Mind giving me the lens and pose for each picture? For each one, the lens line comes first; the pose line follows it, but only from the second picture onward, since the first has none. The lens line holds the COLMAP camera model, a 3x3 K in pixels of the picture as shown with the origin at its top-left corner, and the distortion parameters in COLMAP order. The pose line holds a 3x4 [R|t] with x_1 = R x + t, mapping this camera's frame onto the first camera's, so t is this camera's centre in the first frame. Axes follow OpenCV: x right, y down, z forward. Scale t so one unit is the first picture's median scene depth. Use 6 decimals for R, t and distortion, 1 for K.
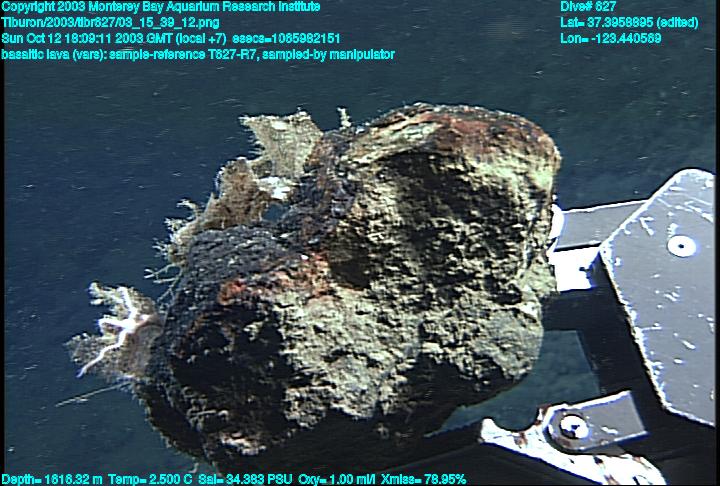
lens RADIAL K [[1248.9, 0, 360.0], [0, 1248.9, 243.0], [0, 0, 1]] dist [0.042411, -0.007080]
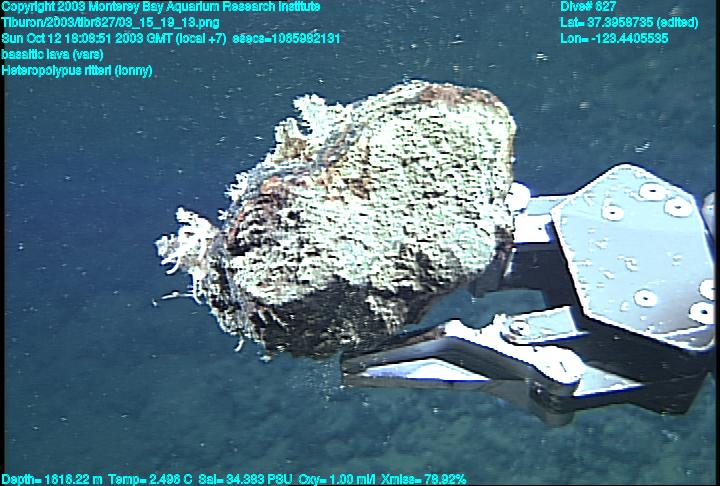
lens RADIAL K [[1248.9, 0, 360.0], [0, 1248.9, 243.0], [0, 0, 1]] dist [0.042411, -0.007080]
pose [[0.993100, 0.054122, -0.104034, 0.146744], [-0.076152, 0.972267, -0.221128, 0.398170], [0.089181, 0.227524, 0.969680, -0.358122]]
